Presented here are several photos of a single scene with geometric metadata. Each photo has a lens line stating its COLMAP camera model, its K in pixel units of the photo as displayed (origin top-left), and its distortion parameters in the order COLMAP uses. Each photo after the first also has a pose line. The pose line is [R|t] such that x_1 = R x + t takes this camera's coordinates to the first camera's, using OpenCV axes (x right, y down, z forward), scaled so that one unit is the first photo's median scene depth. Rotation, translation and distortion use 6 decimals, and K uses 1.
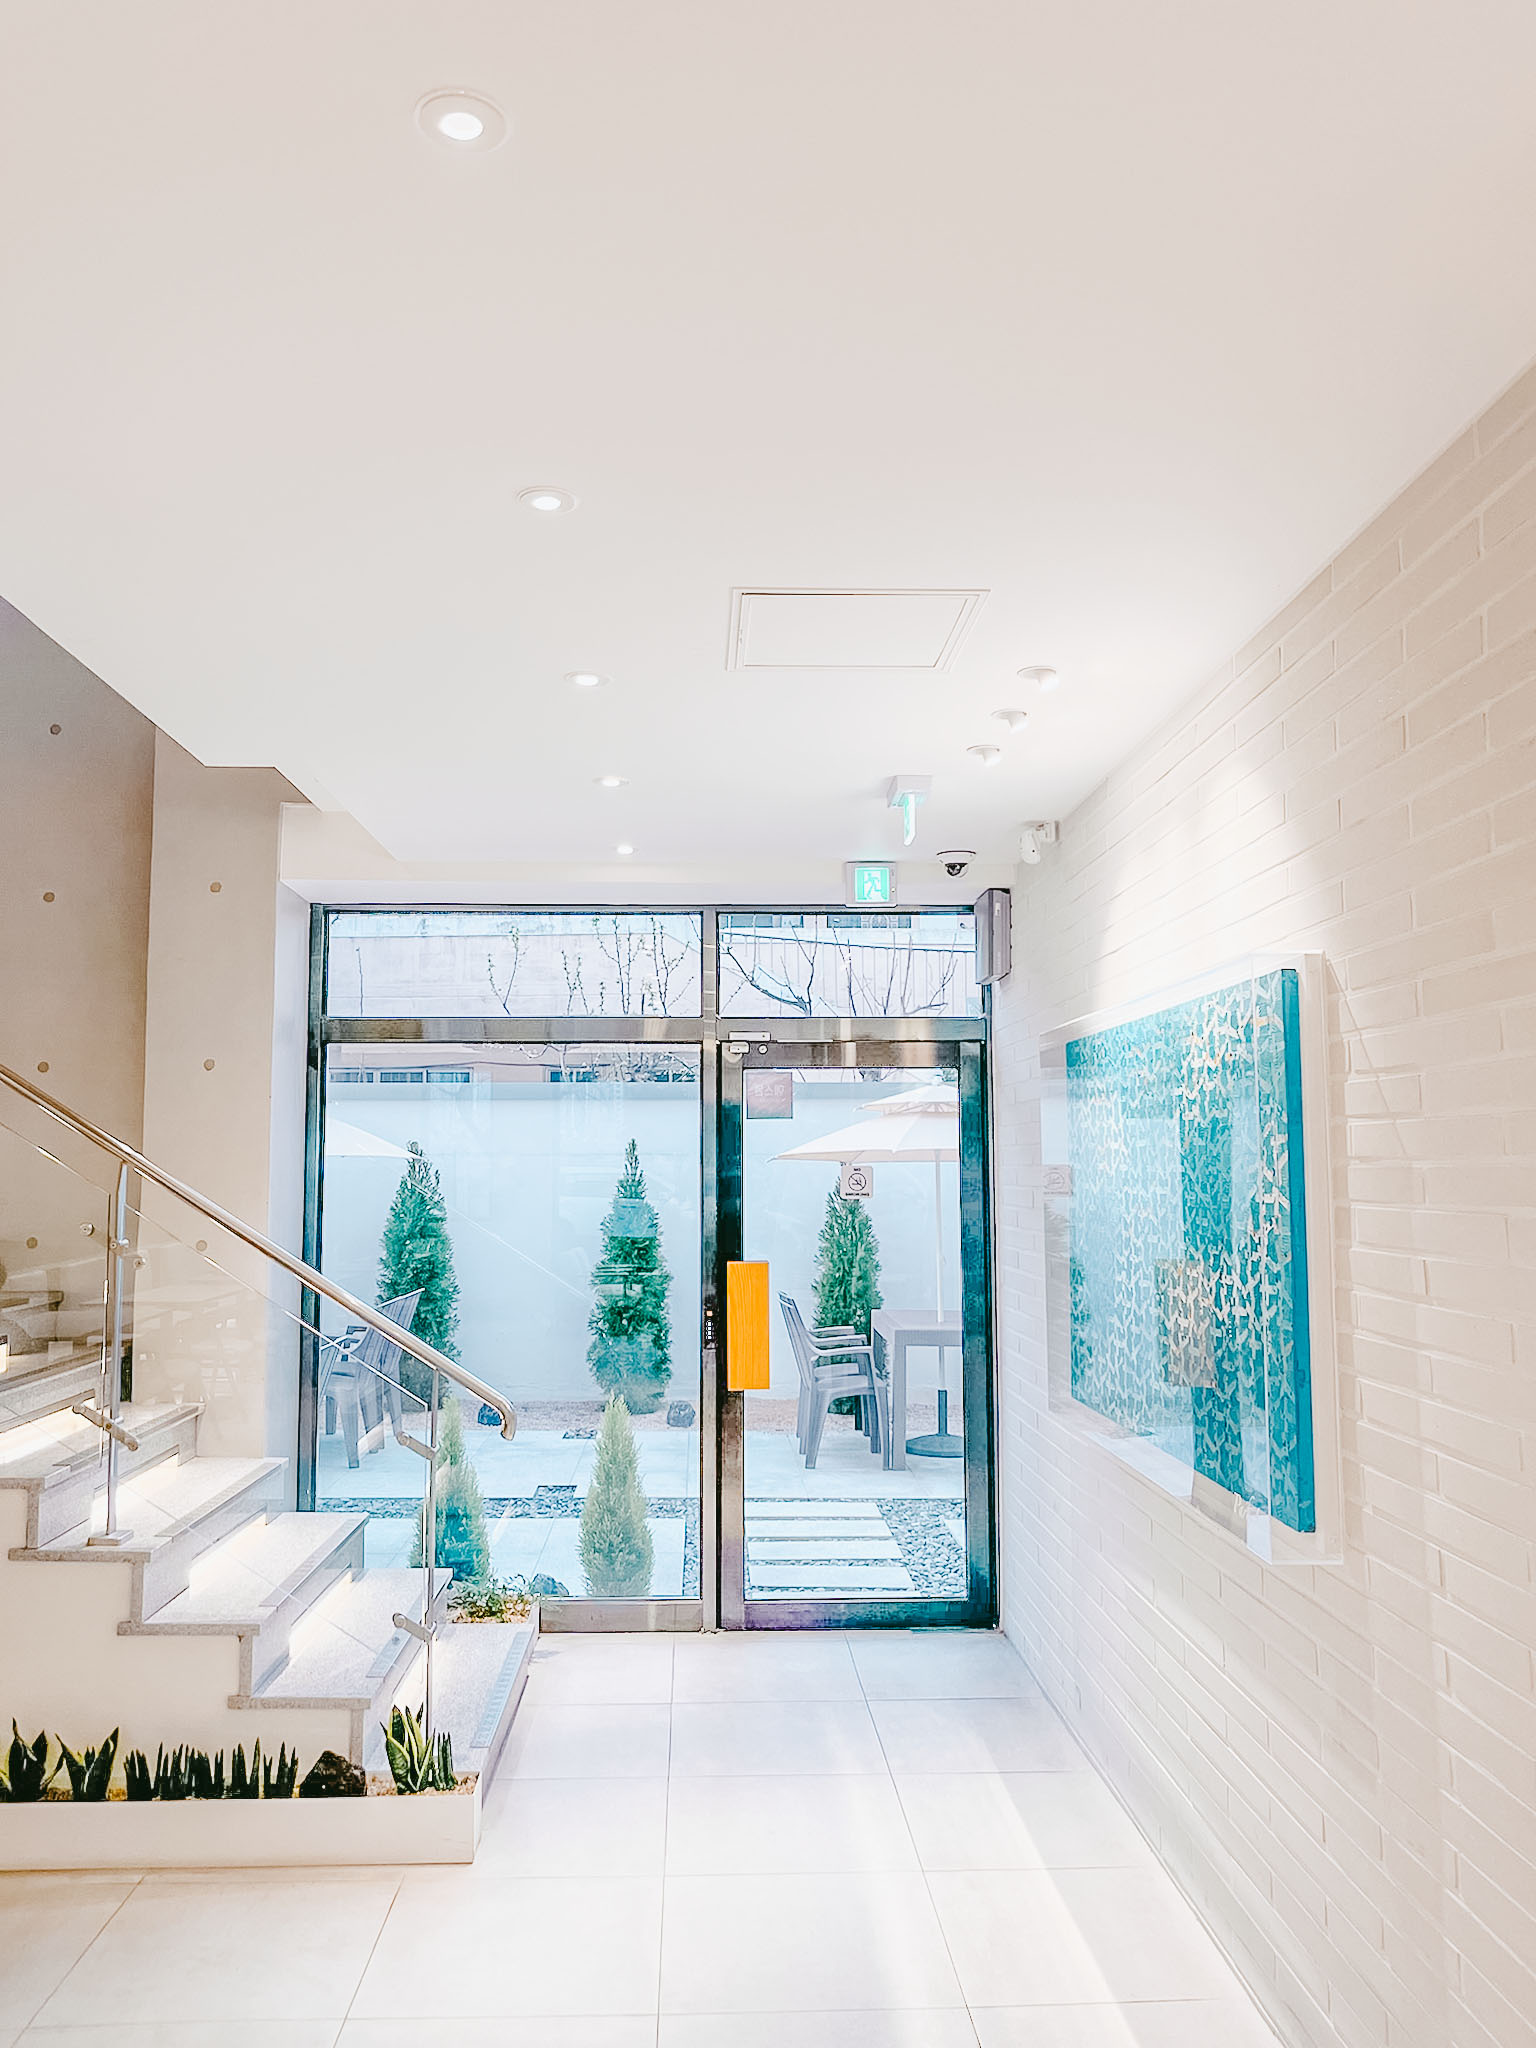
lens RADIAL K [[1566.2, 0, 765.2], [0, 1566.2, 1018.2], [0, 0, 1]] dist [-0.003559, 0.000058]
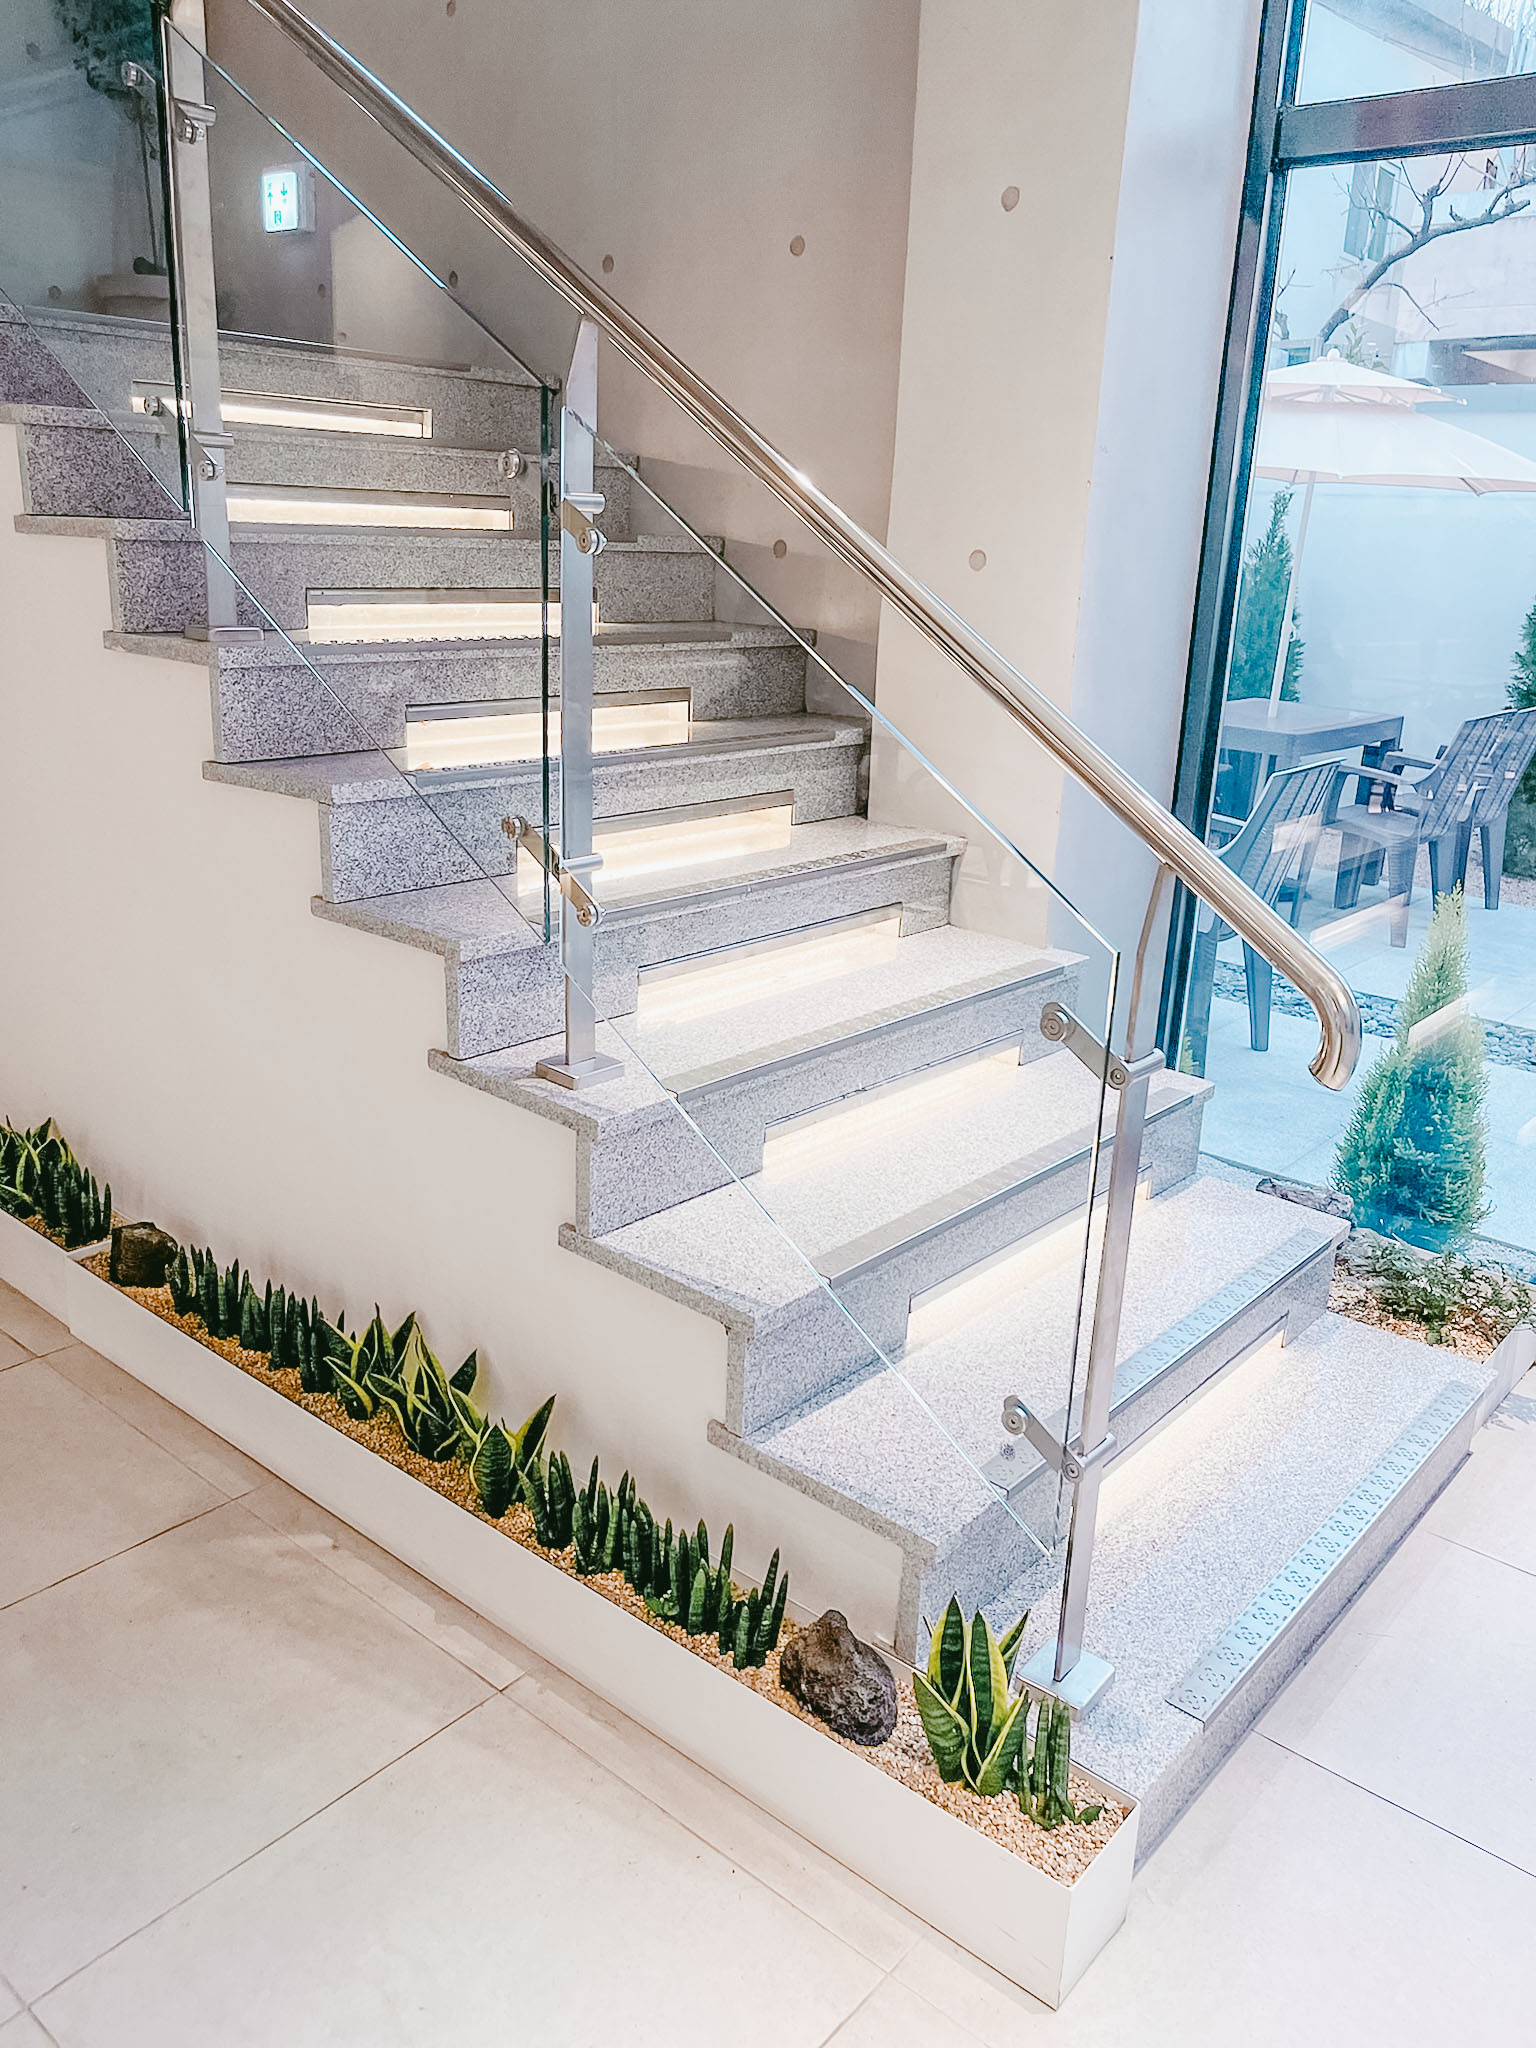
lens RADIAL K [[1566.2, 0, 755.0], [0, 1566.2, 1010.5], [0, 0, 1]] dist [-0.003559, 0.000058]
pose [[0.729371, 0.225008, -0.646057, -0.028851], [0.025153, 0.934906, 0.354004, 0.113826], [0.683656, -0.274450, 0.676233, 0.621919]]
